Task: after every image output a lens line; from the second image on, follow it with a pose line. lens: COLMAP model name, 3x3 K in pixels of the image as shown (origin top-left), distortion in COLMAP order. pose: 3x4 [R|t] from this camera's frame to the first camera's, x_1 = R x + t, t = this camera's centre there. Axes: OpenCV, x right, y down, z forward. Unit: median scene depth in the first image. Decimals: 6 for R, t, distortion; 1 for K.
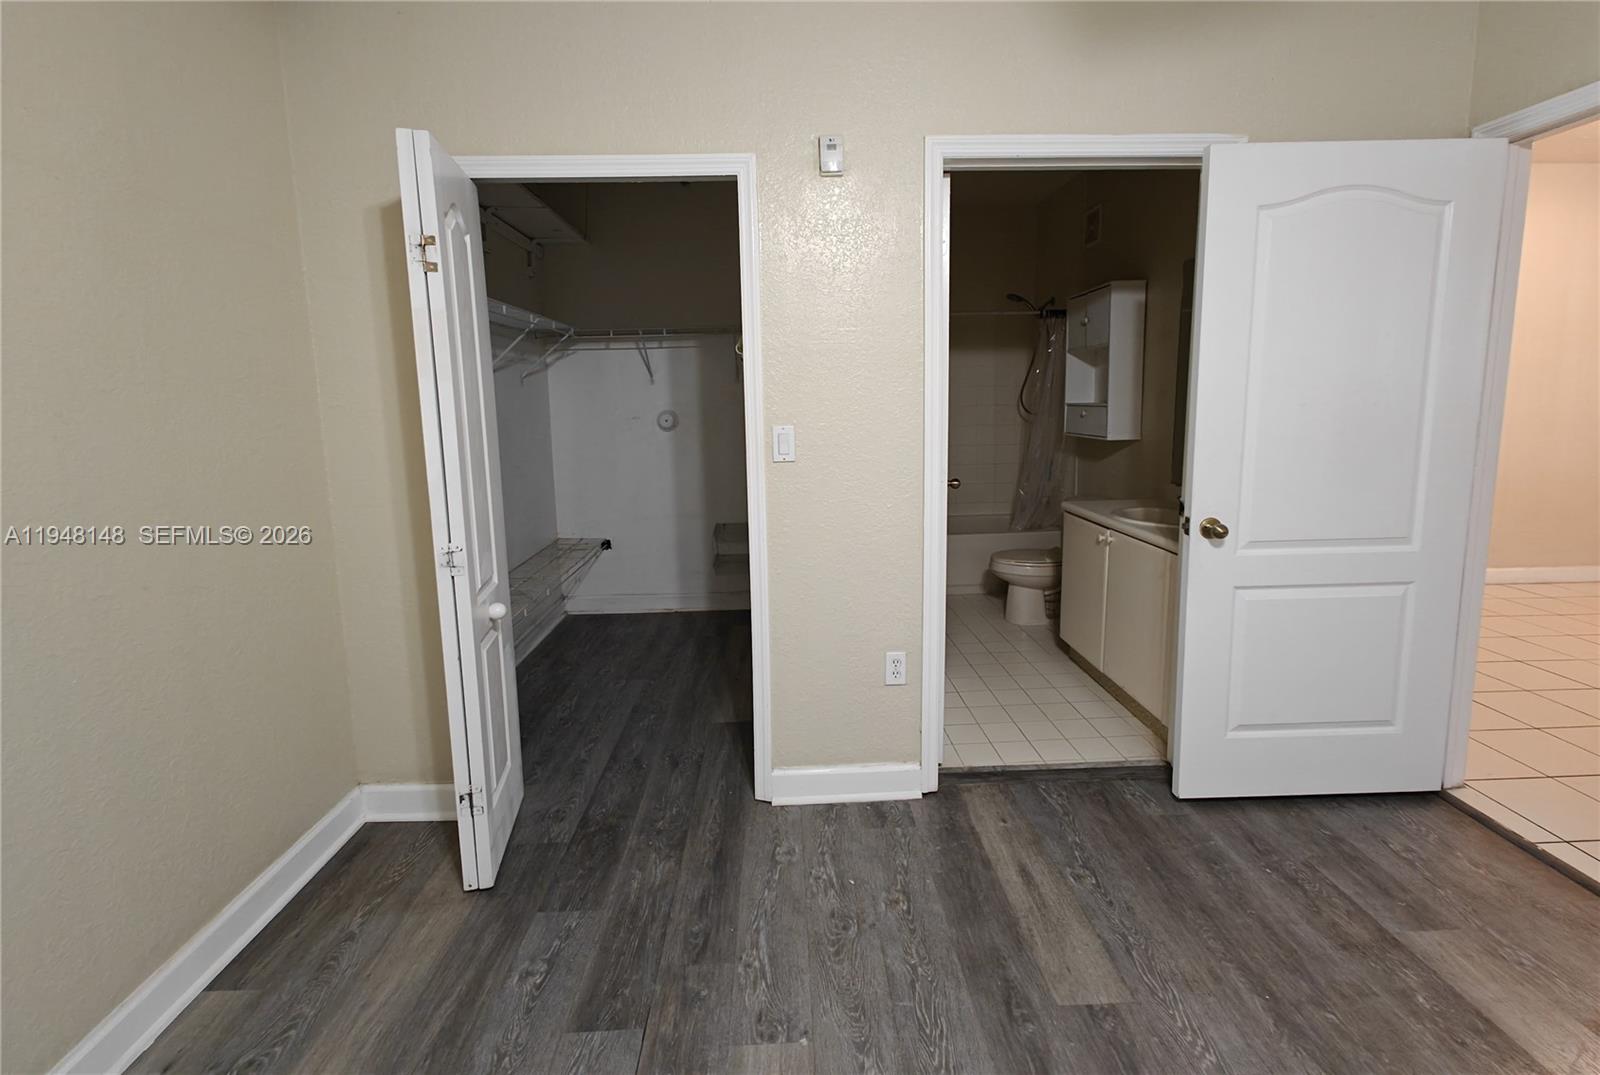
lens RADIAL K [[671.9, 0, 799.6], [0, 671.9, 484.0], [0, 0, 1]] dist [-0.000401, 0.001421]
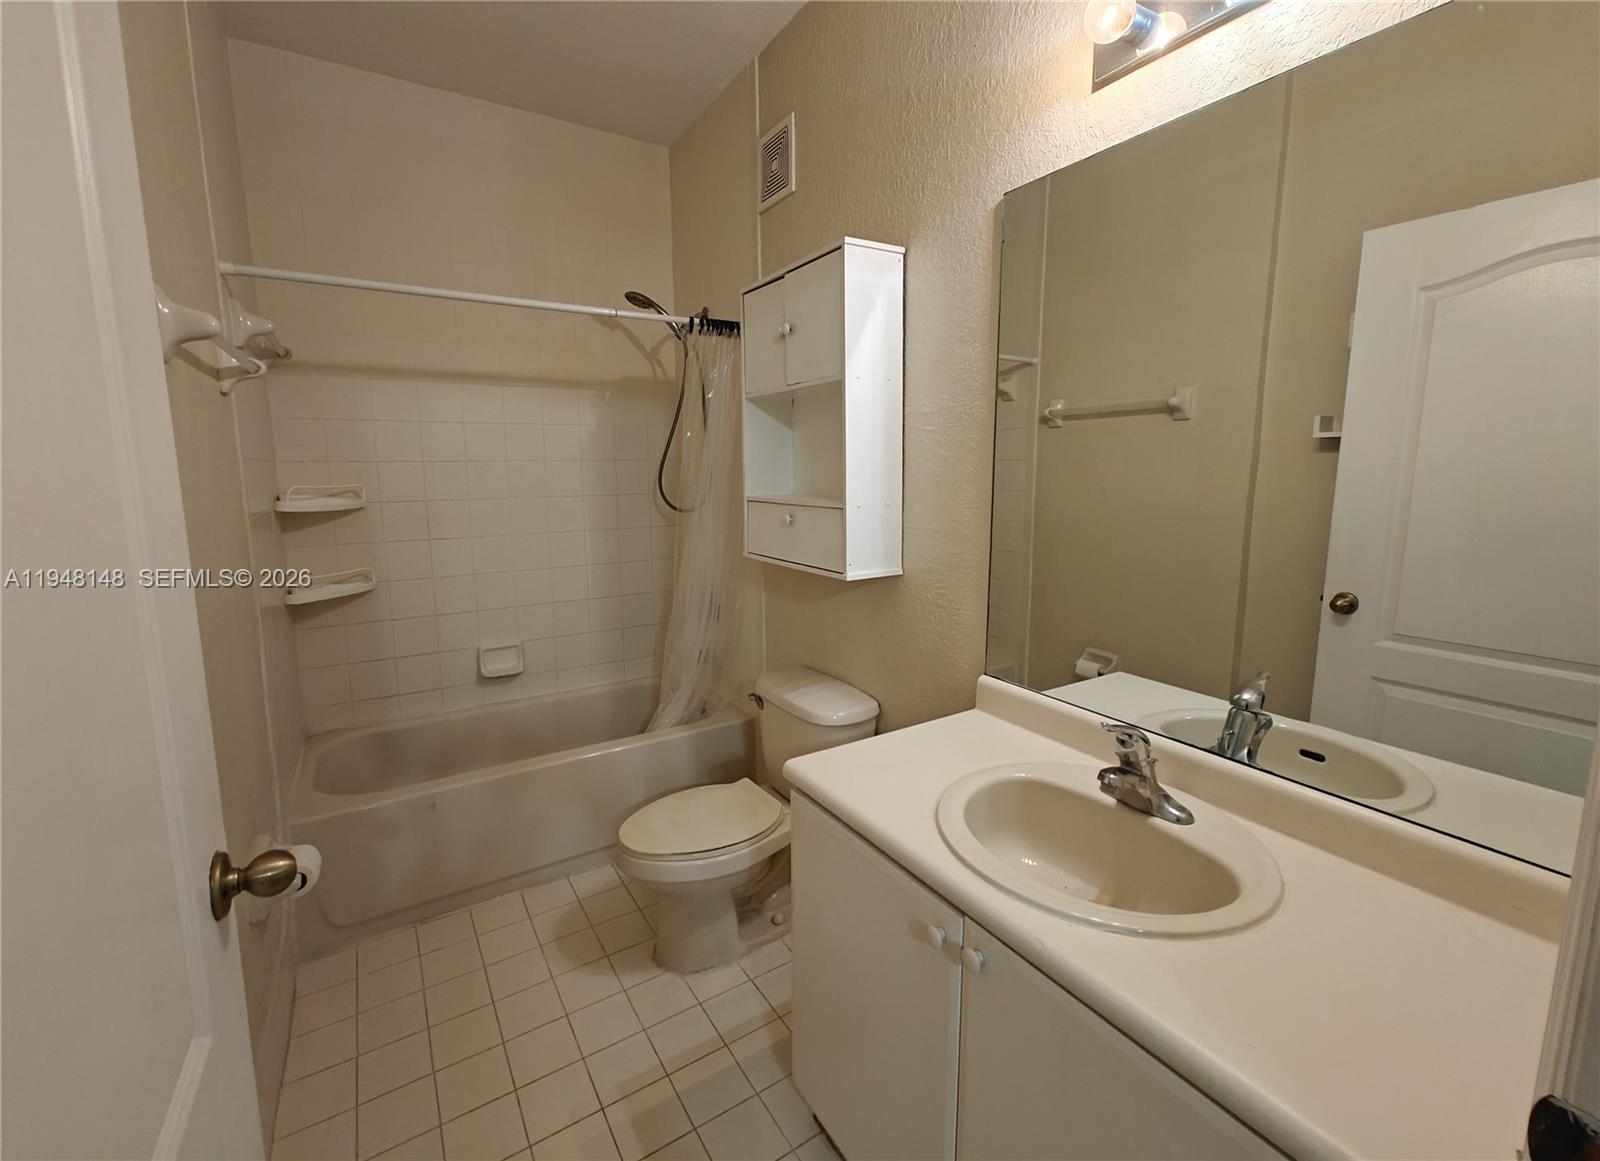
lens RADIAL K [[681.4, 0, 797.5], [0, 681.4, 567.0], [0, 0, 1]] dist [0.002470, 0.000048]
pose [[0.858086, -0.058338, 0.510181, 0.323873], [0.051222, 0.998295, 0.028000, -0.163803], [-0.510944, 0.002106, 0.859611, 1.084954]]
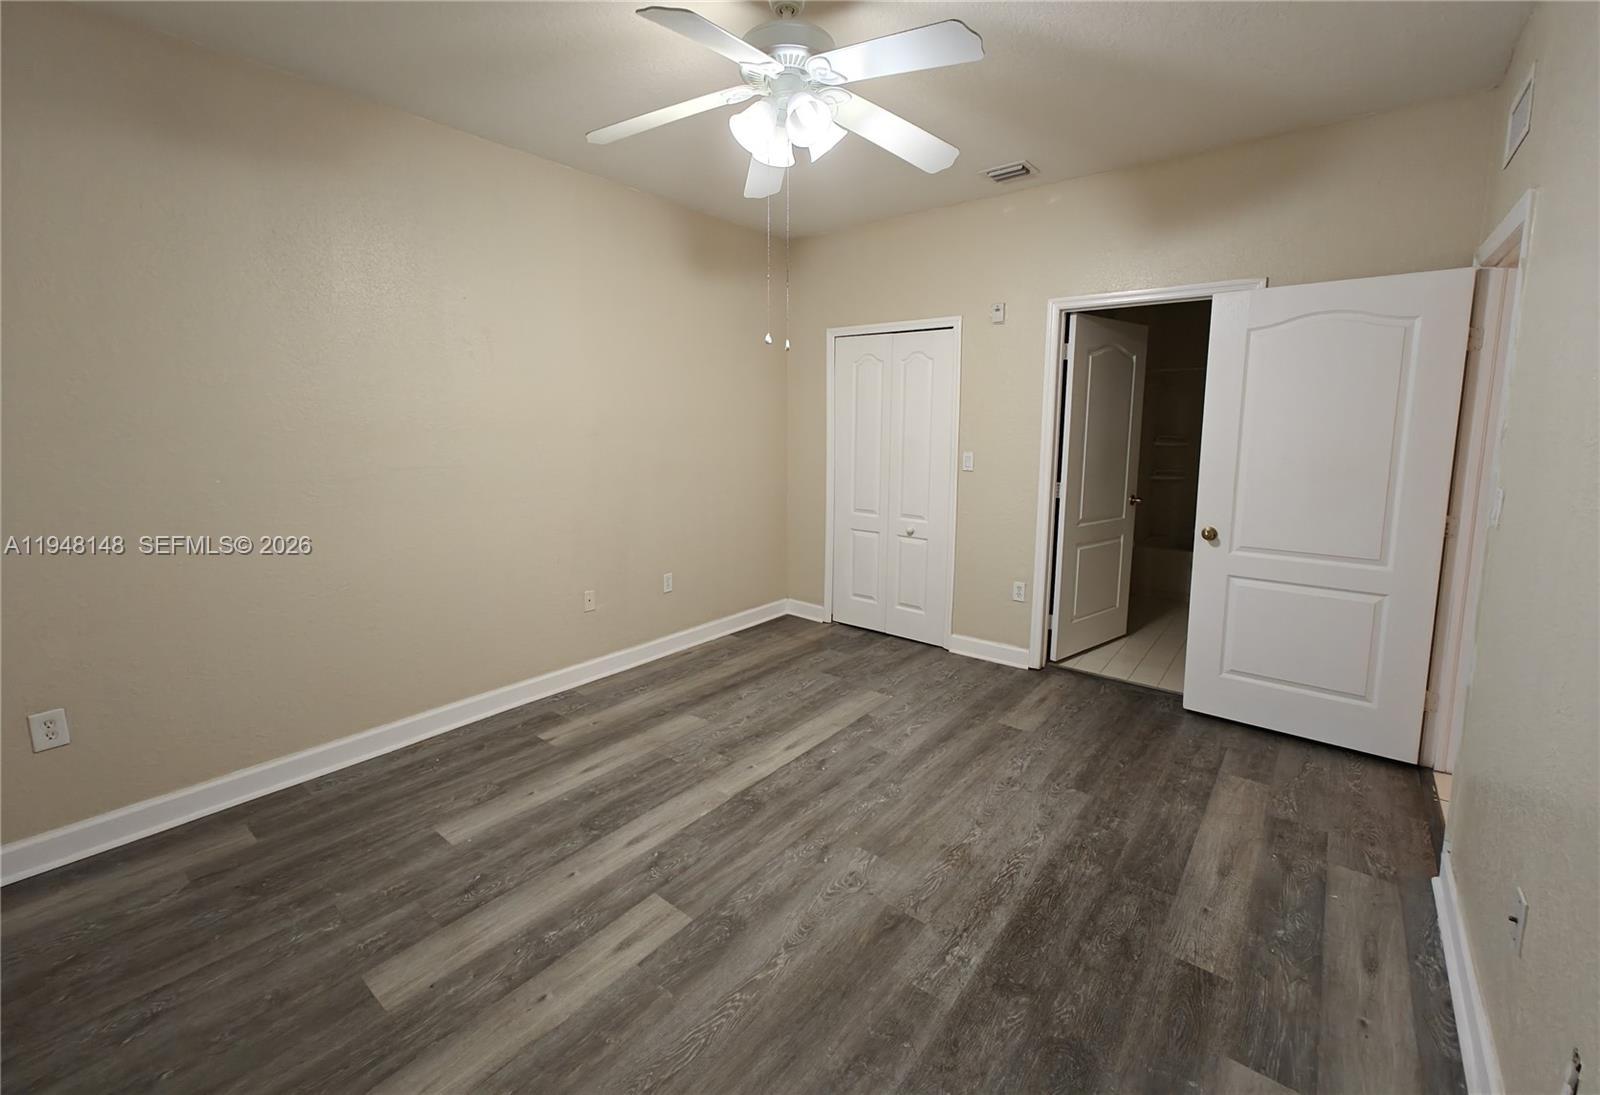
lens RADIAL K [[654.4, 0, 795.2], [0, 654.4, 506.6], [0, 0, 1]] dist [-0.003035, -0.000289]
pose [[0.757373, 0.107946, -0.643998, 0.847853], [-0.102507, 0.993668, 0.046003, 0.032407], [0.644886, 0.031172, 0.763643, -0.770902]]
